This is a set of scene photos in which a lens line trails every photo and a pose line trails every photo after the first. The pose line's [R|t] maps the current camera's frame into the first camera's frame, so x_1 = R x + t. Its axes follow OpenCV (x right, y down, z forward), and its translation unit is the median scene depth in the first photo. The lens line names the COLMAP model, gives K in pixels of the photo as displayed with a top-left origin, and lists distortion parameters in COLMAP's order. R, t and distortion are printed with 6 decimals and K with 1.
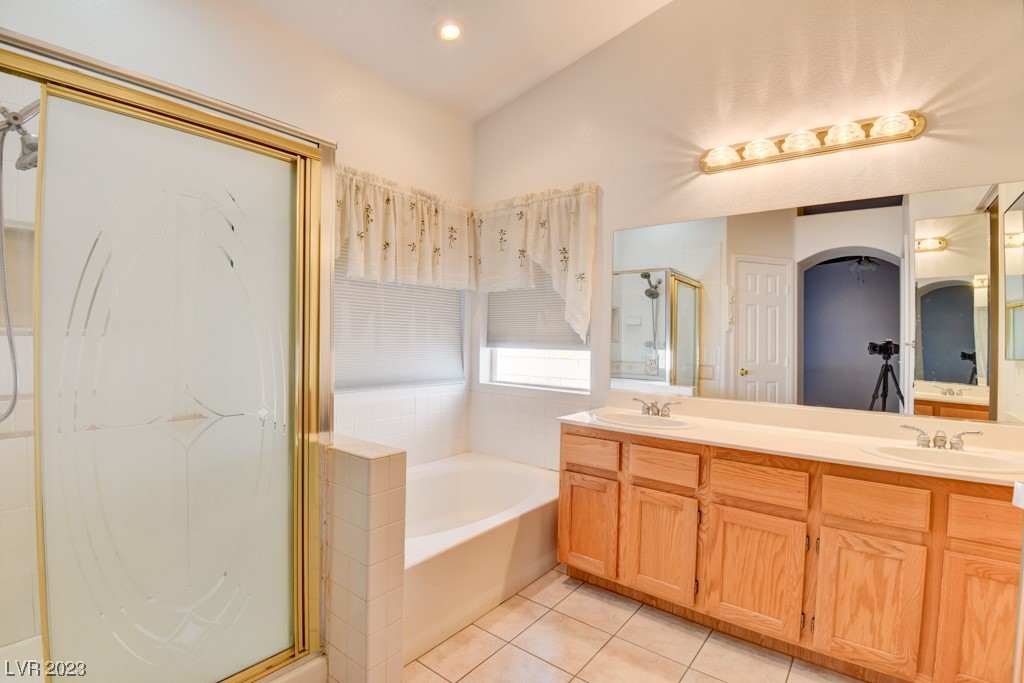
lens RADIAL K [[474.7, 0, 512.0], [0, 474.7, 341.5], [0, 0, 1]] dist [-0.017633, -0.015853]
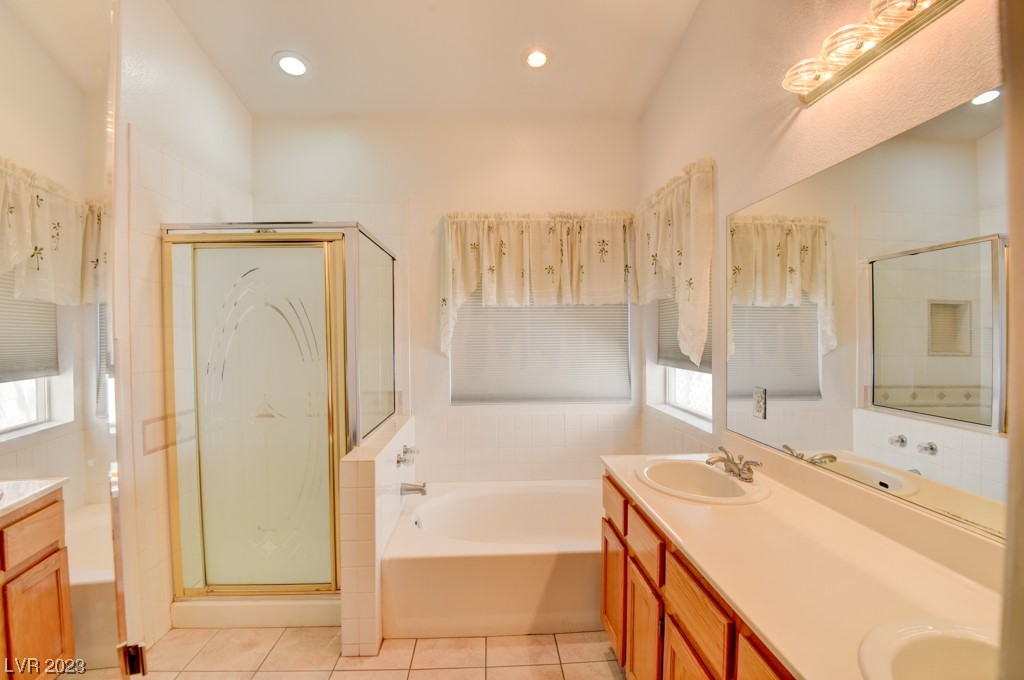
lens RADIAL K [[474.7, 0, 512.0], [0, 474.7, 340.0], [0, 0, 1]] dist [-0.017633, -0.015853]
pose [[0.656209, -0.014495, -0.754440, 0.664862], [0.016489, 0.999852, -0.004868, -0.051745], [0.754399, -0.009245, 0.656351, 0.315927]]
